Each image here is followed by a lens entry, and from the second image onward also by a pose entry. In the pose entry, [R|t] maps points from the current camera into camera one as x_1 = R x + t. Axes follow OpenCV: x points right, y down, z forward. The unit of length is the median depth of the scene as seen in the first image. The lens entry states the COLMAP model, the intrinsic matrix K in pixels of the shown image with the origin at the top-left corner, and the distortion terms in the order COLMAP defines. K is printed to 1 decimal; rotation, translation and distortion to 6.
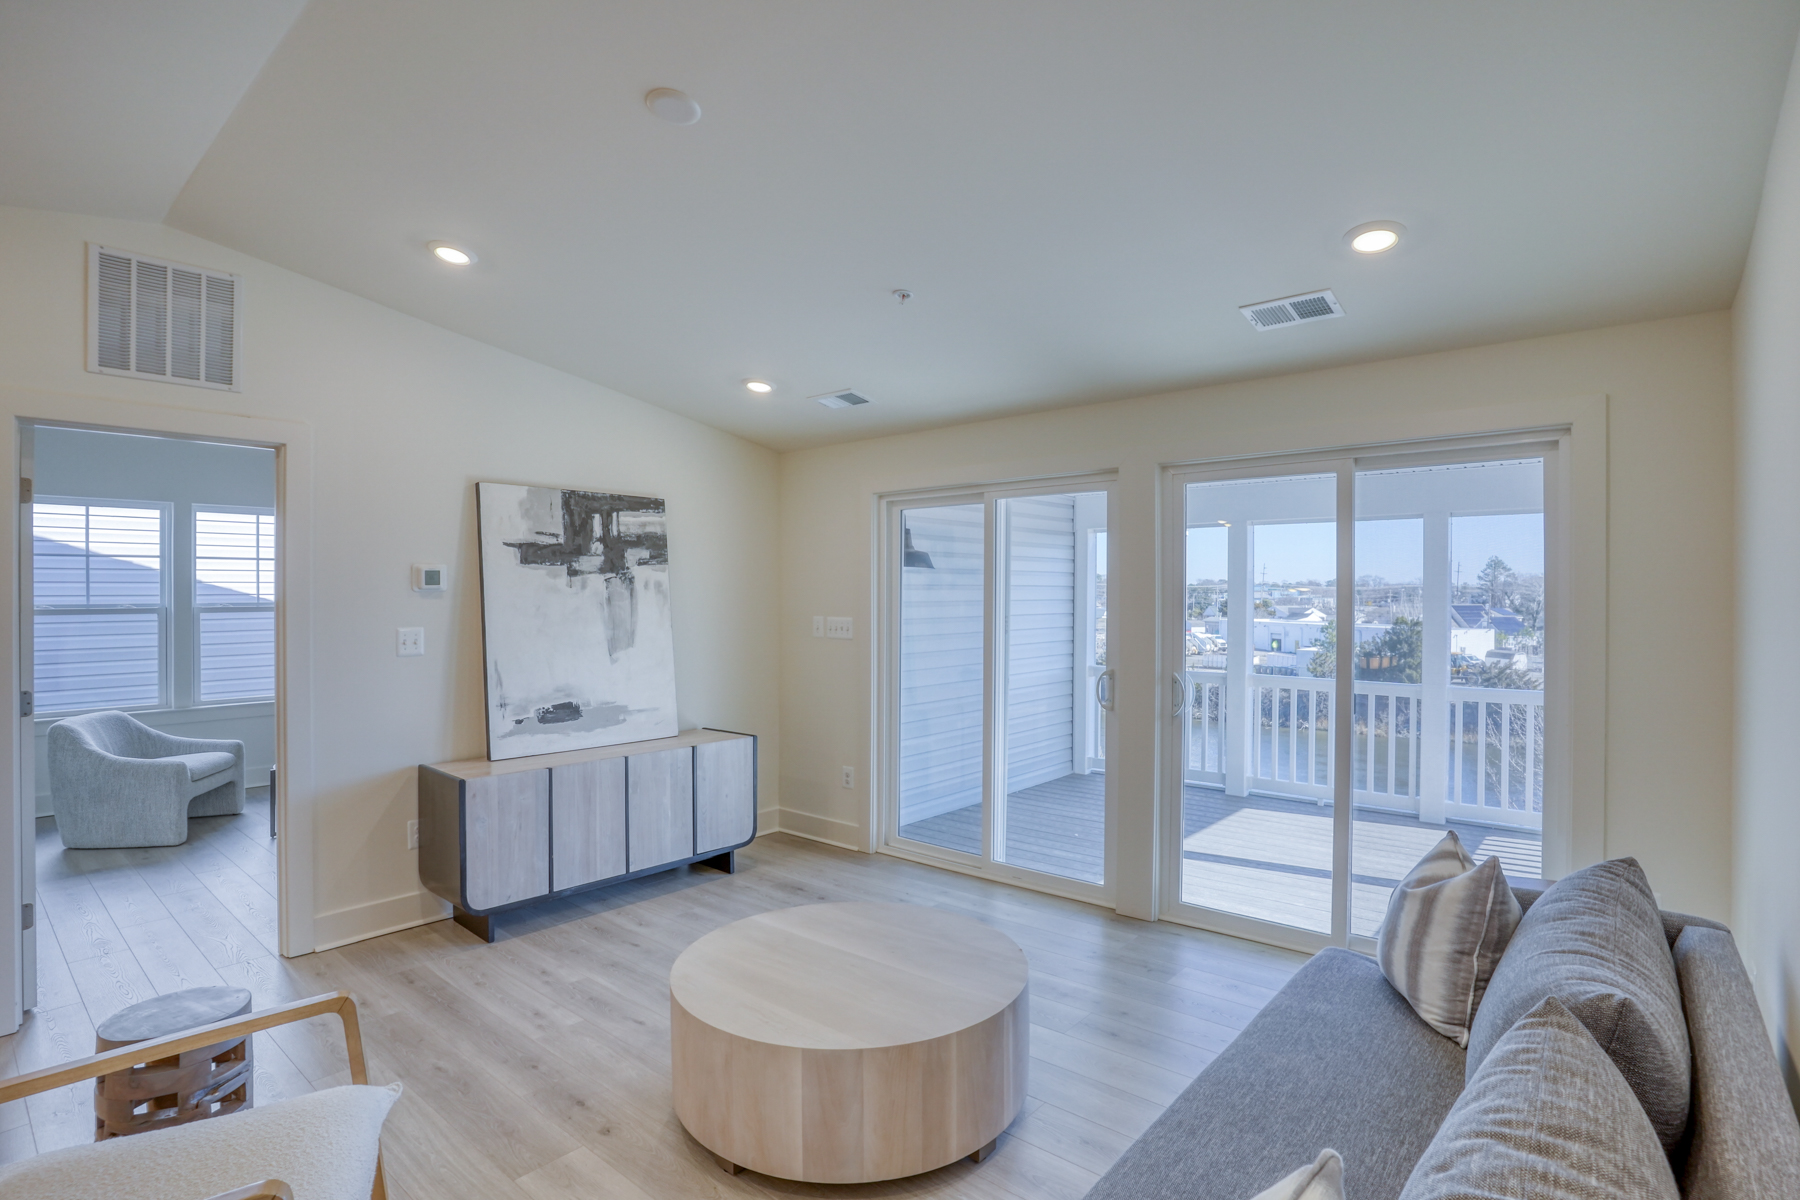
lens RADIAL K [[903.5, 0, 921.6], [0, 903.5, 591.6], [0, 0, 1]] dist [-0.071872, 0.030958]
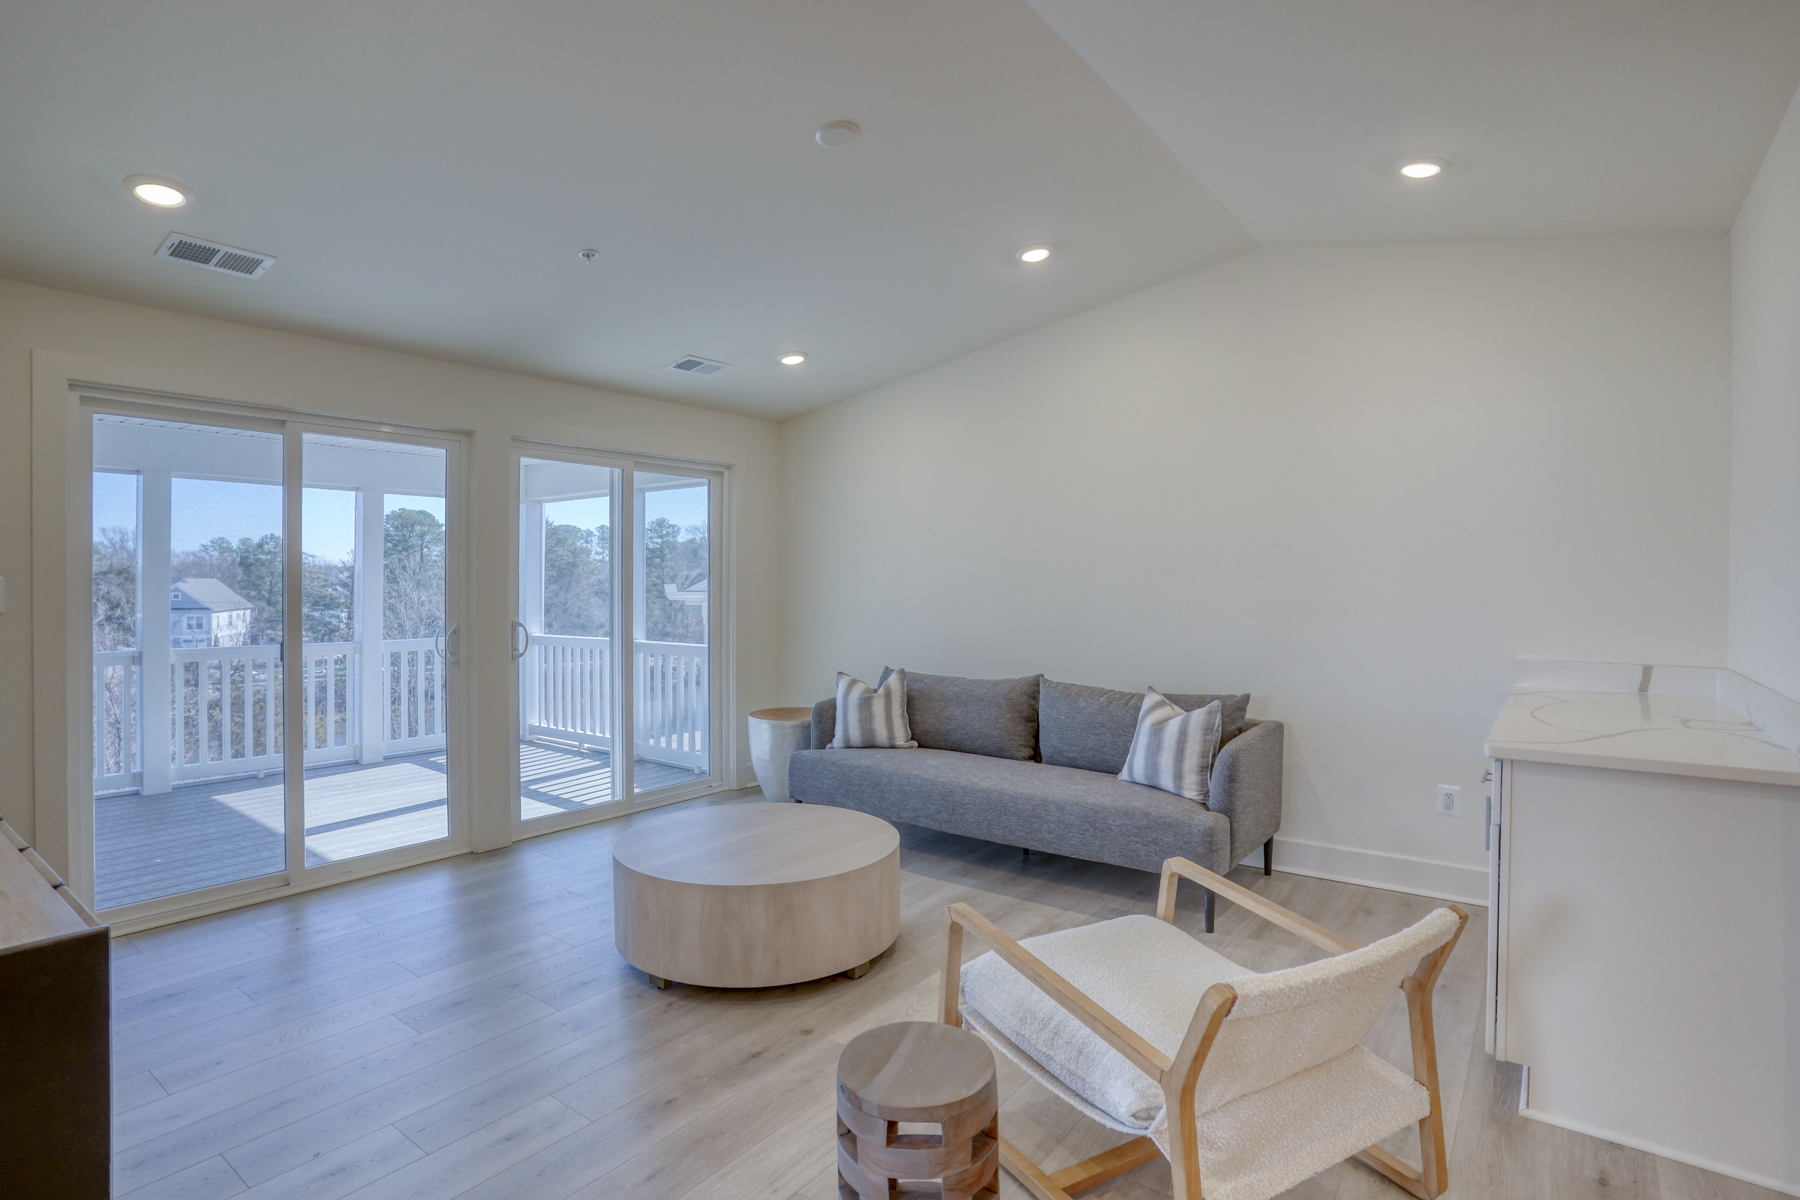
lens RADIAL K [[903.5, 0, 909.8], [0, 903.5, 592.8], [0, 0, 1]] dist [-0.071872, 0.030958]
pose [[-0.067966, -0.014038, 0.997589, -1.619712], [-0.005923, 0.999889, 0.013666, 0.065276], [-0.997670, -0.004980, -0.068042, 1.060531]]
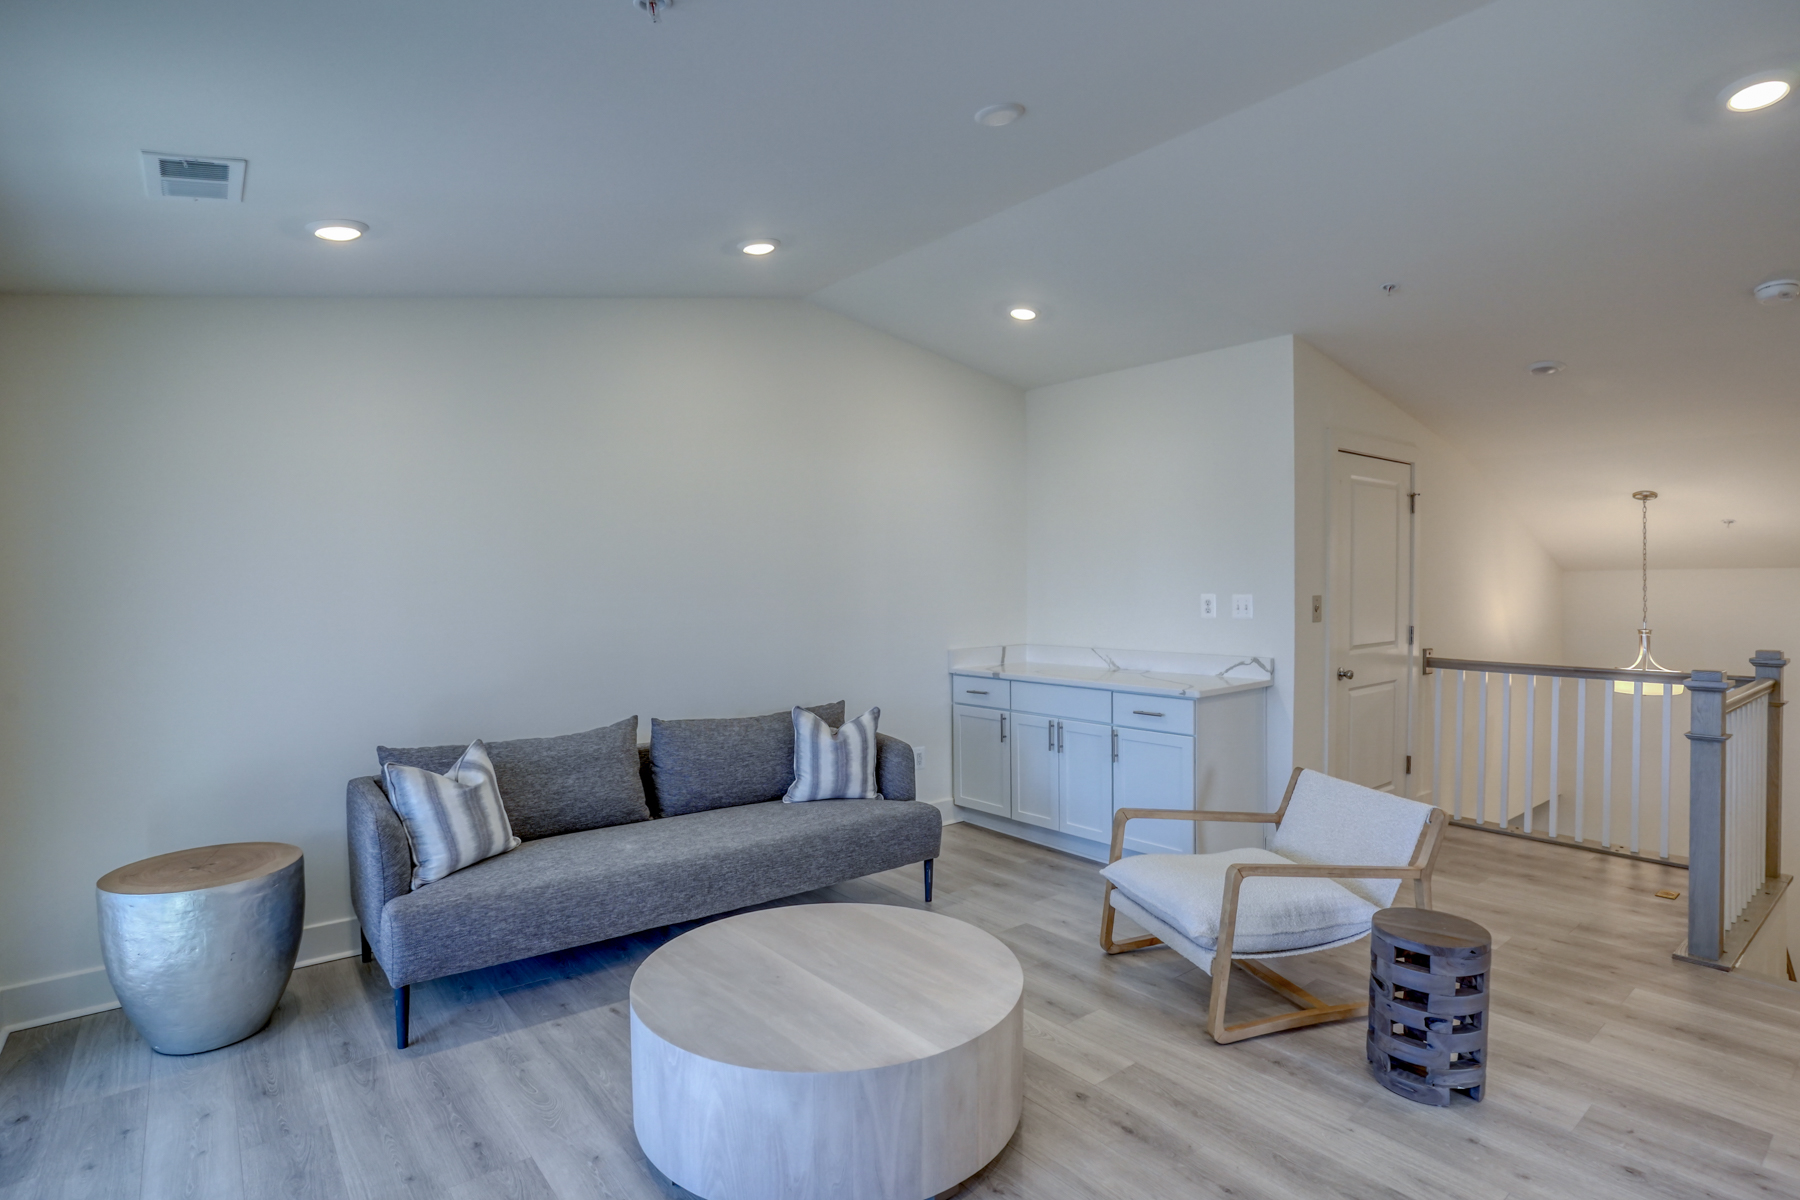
lens RADIAL K [[903.5, 0, 909.6], [0, 903.5, 592.8], [0, 0, 1]] dist [-0.071872, 0.030958]
pose [[-0.981093, 0.008323, 0.193359, -0.409755], [0.009743, 0.999932, 0.006390, 0.031003], [-0.193293, 0.008153, -0.981107, 2.263974]]
